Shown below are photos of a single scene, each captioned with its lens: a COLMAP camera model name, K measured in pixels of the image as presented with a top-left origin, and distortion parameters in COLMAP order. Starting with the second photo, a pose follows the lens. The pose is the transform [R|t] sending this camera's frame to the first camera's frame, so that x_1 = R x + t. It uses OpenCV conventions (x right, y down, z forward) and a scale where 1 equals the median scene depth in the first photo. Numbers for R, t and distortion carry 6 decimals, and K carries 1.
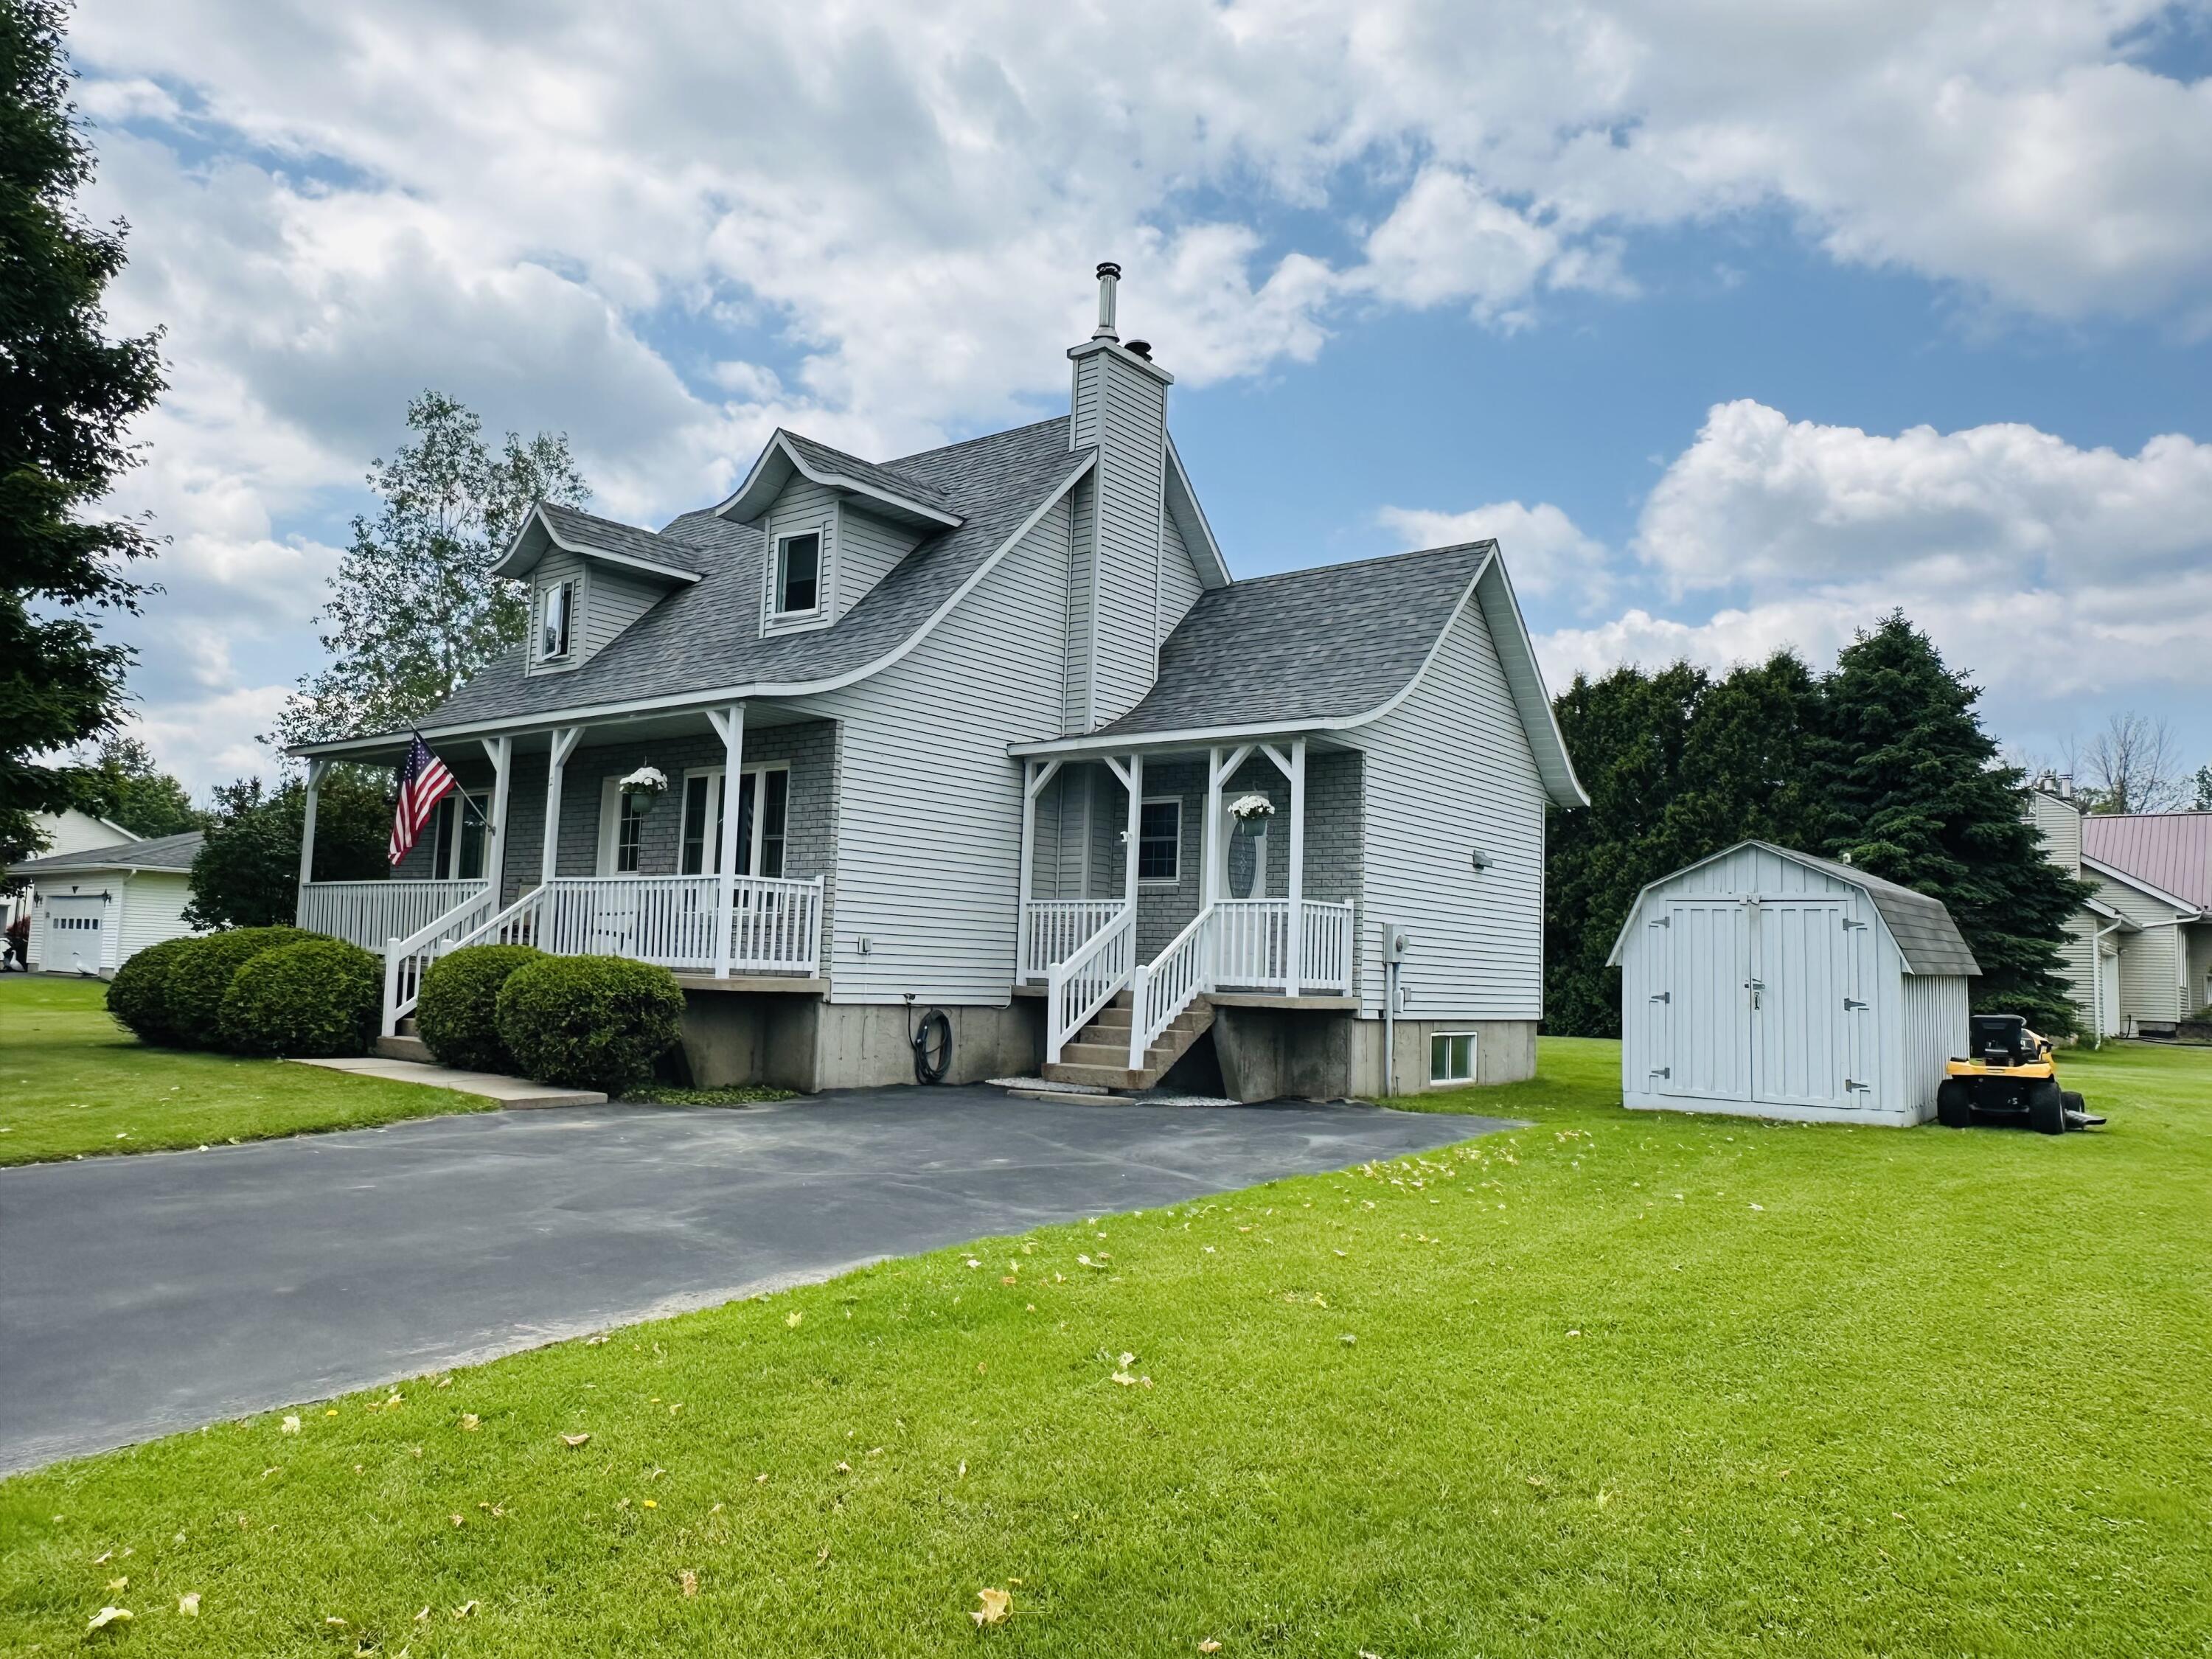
lens RADIAL K [[1501.2, 0, 1109.3], [0, 1501.2, 832.4], [0, 0, 1]] dist [-0.002907, -0.003119]
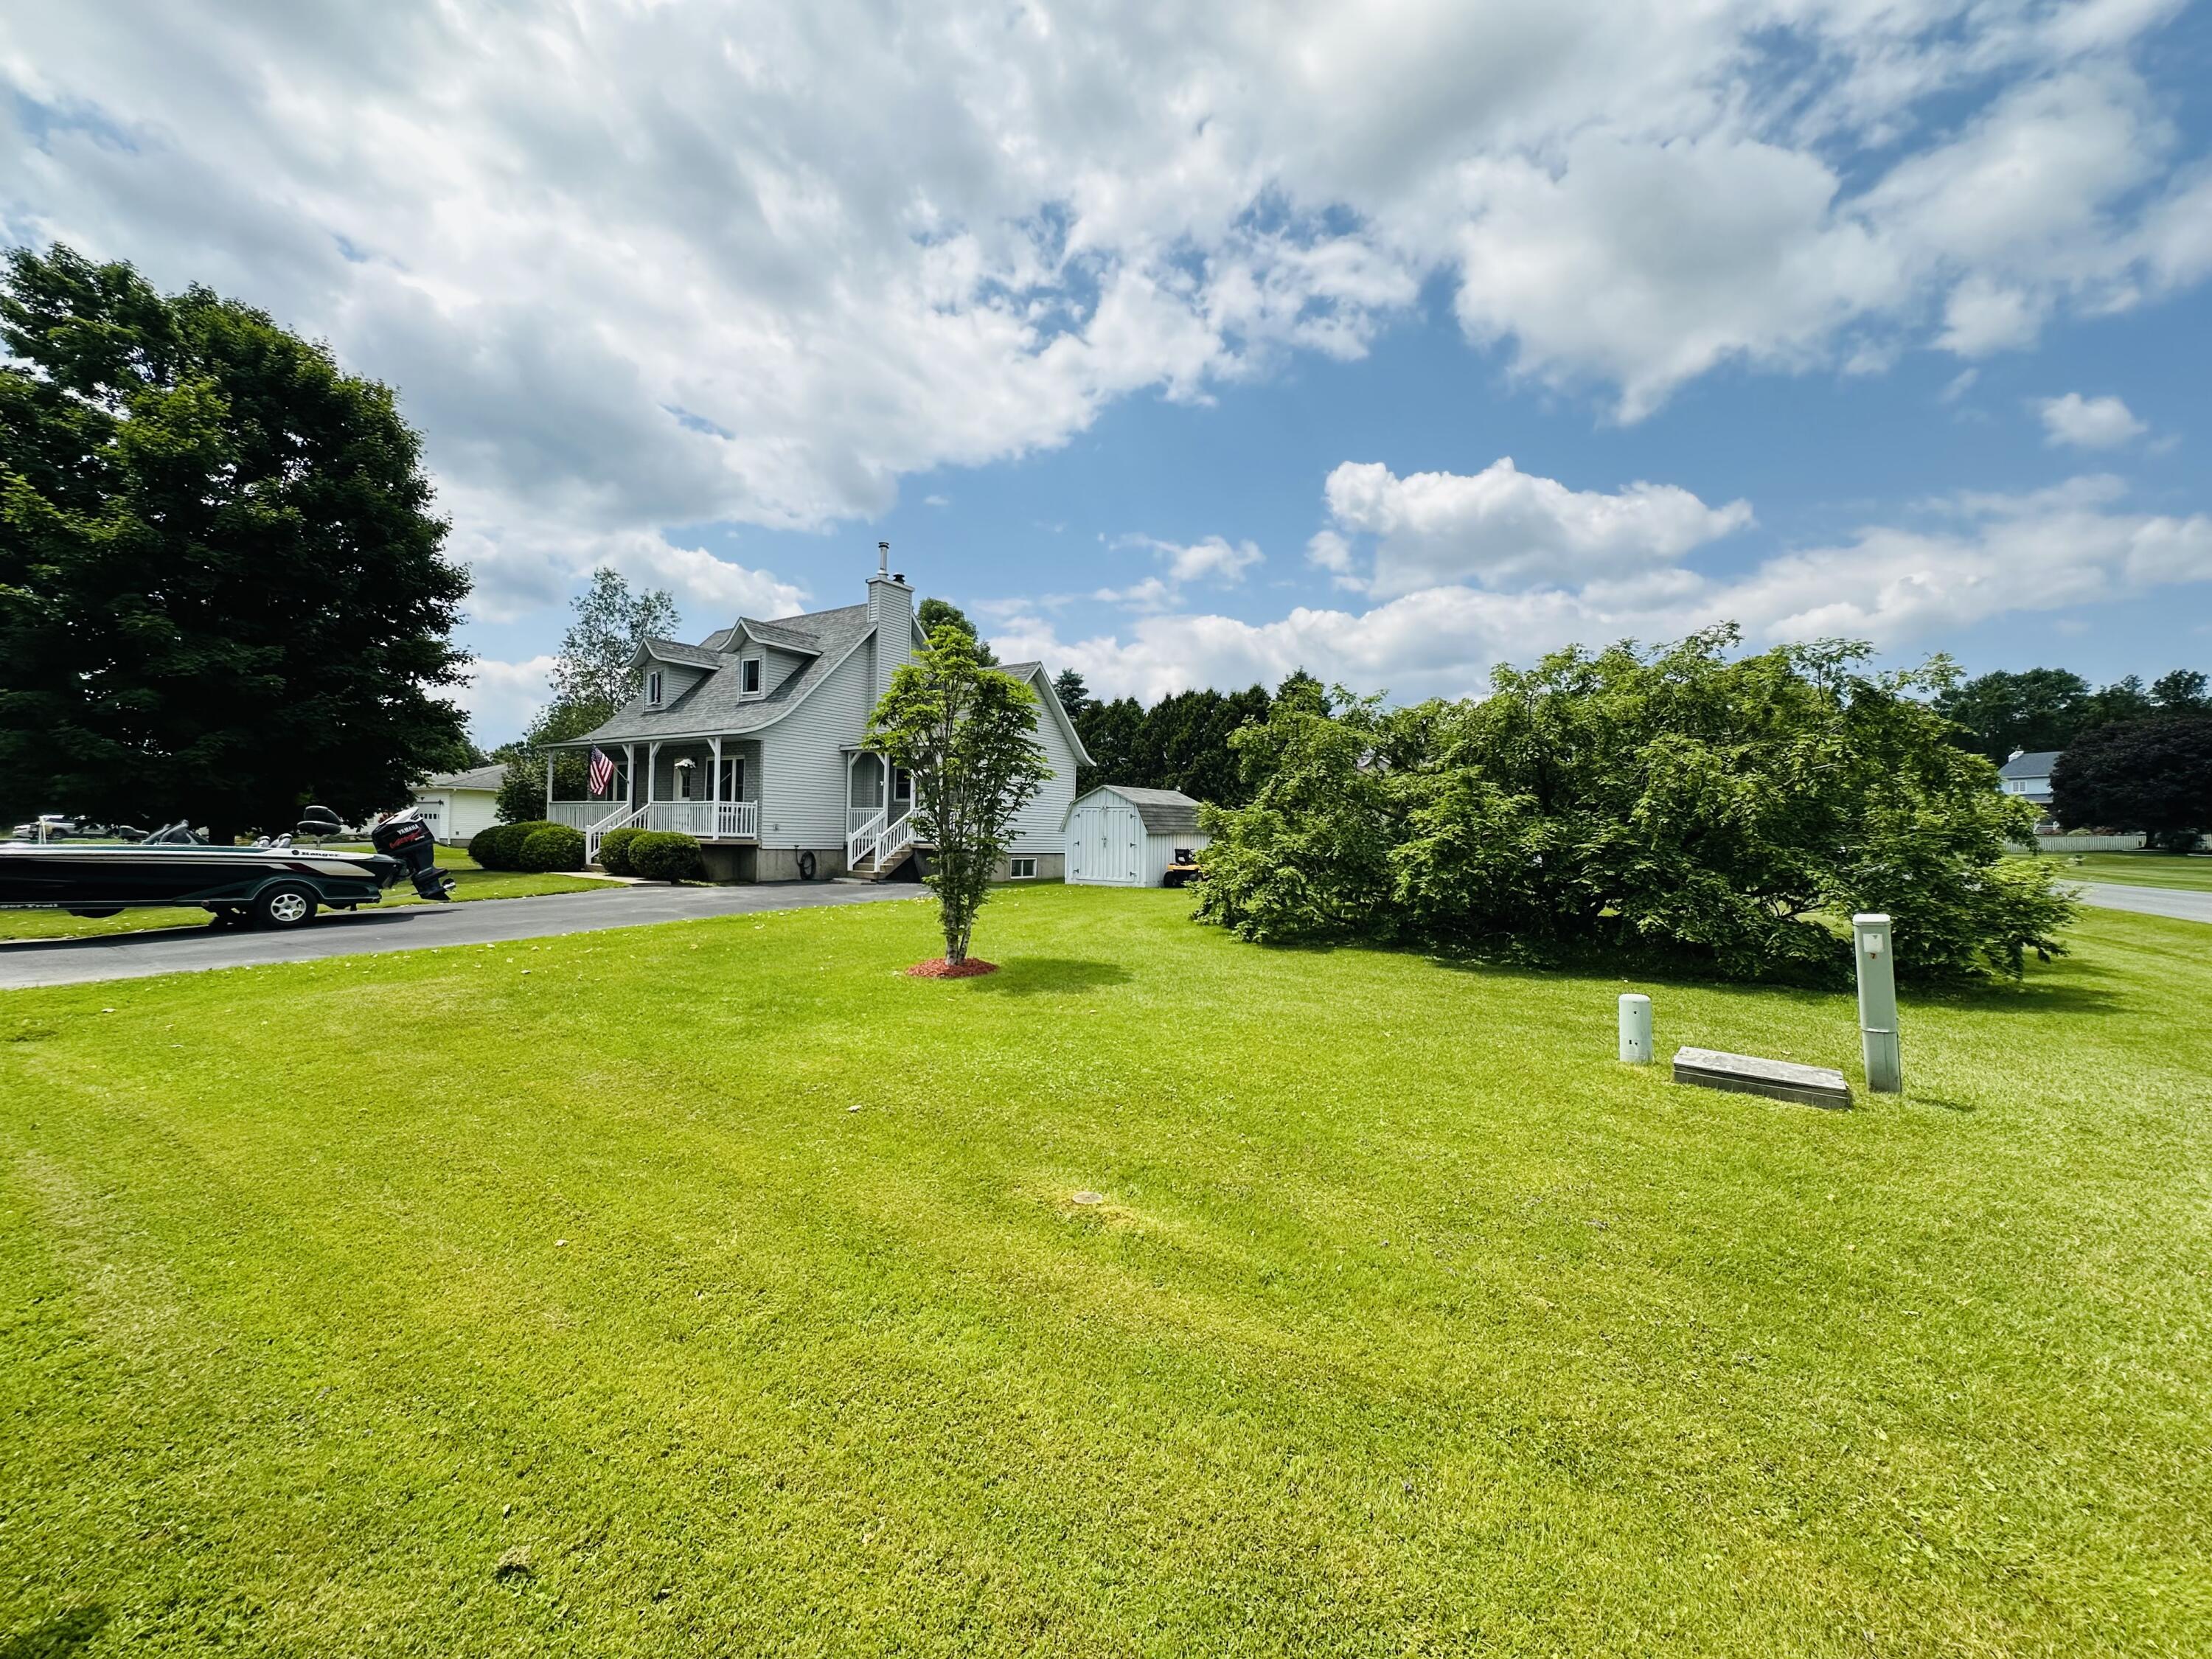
lens RADIAL K [[886.6, 0, 1103.5], [0, 886.6, 833.4], [0, 0, 1]] dist [-0.000520, 0.000074]
pose [[0.997568, -0.009786, 0.069004, 0.280700], [0.003363, 0.995699, 0.092591, -0.050604], [-0.069613, -0.092134, 0.993310, -0.537427]]
